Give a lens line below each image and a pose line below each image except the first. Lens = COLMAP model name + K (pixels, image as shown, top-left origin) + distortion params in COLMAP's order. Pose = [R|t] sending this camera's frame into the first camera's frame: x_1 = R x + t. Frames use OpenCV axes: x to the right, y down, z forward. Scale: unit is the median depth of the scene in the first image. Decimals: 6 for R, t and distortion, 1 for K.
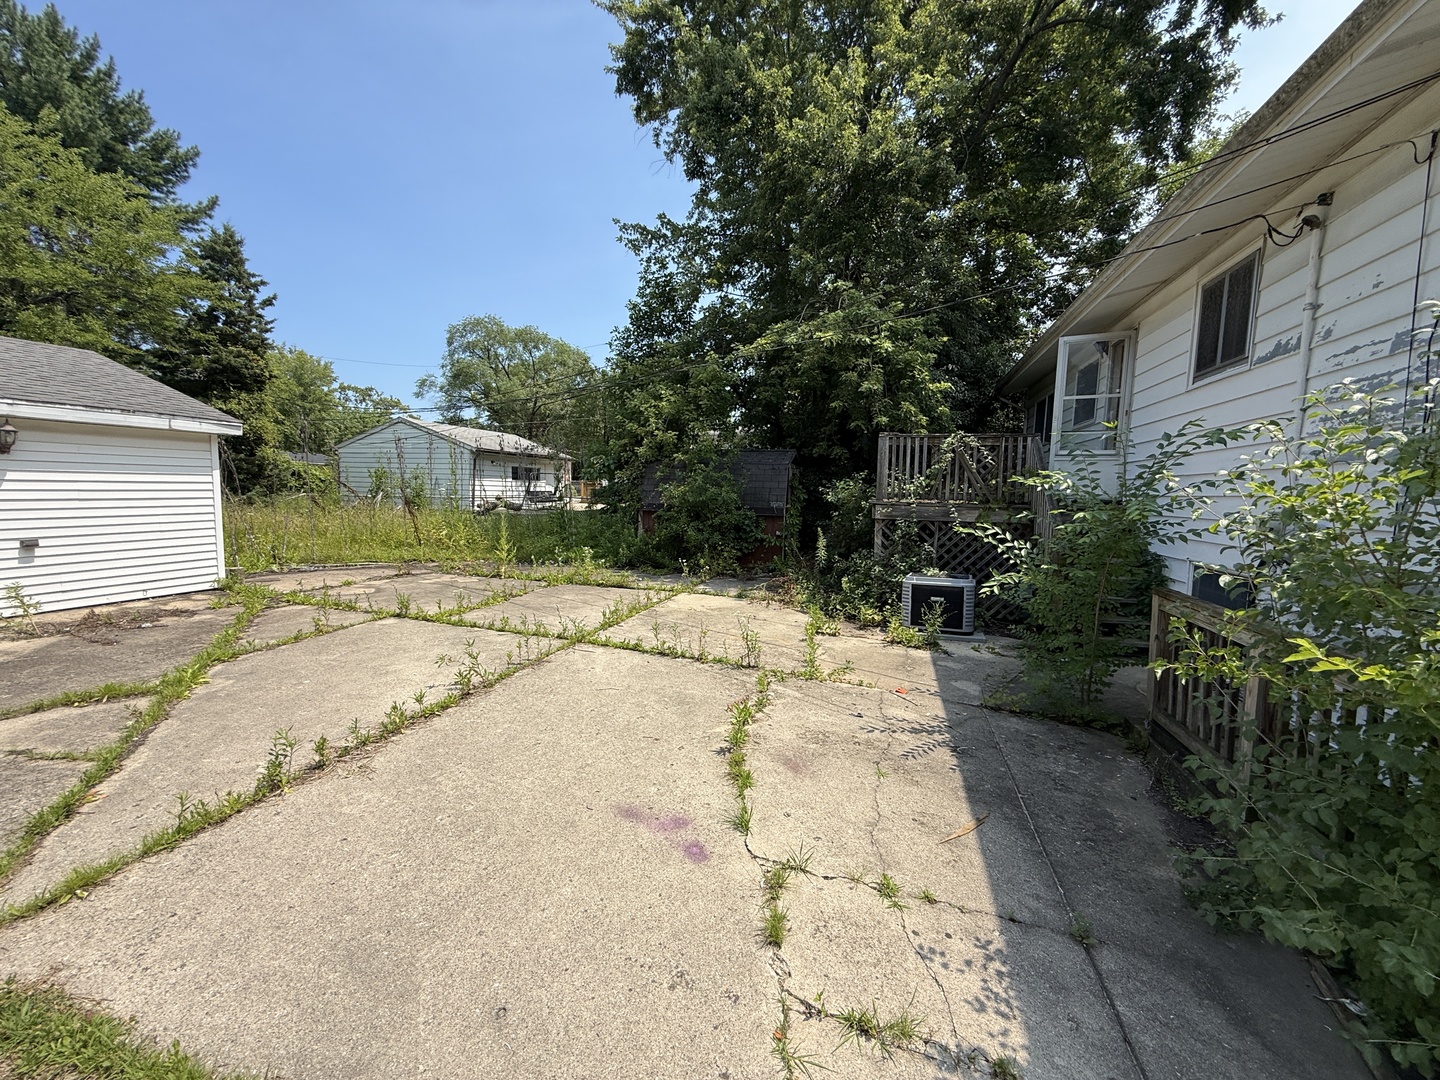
lens RADIAL K [[579.2, 0, 720.0], [0, 579.2, 540.0], [0, 0, 1]] dist [0.001915, 0.000126]
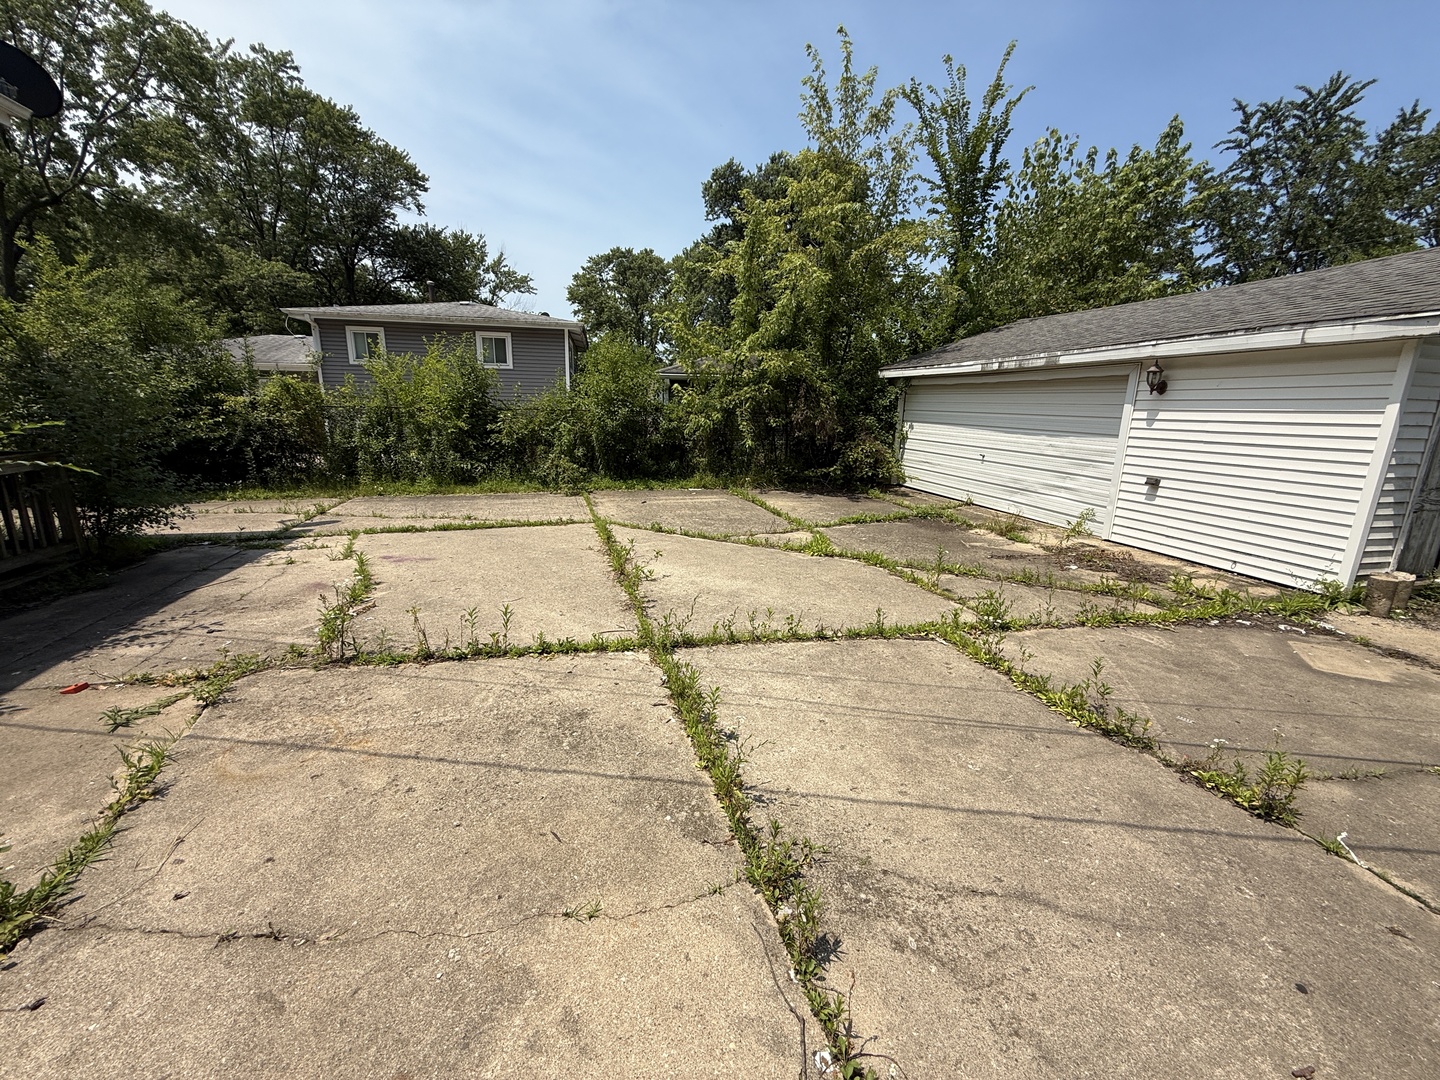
lens RADIAL K [[579.2, 0, 720.0], [0, 579.2, 540.0], [0, 0, 1]] dist [0.001915, 0.000126]
pose [[-0.845117, 0.078376, -0.528804, 0.024235], [-0.090835, 0.953755, 0.286530, -0.139105], [0.526807, 0.290186, -0.798916, 1.665678]]
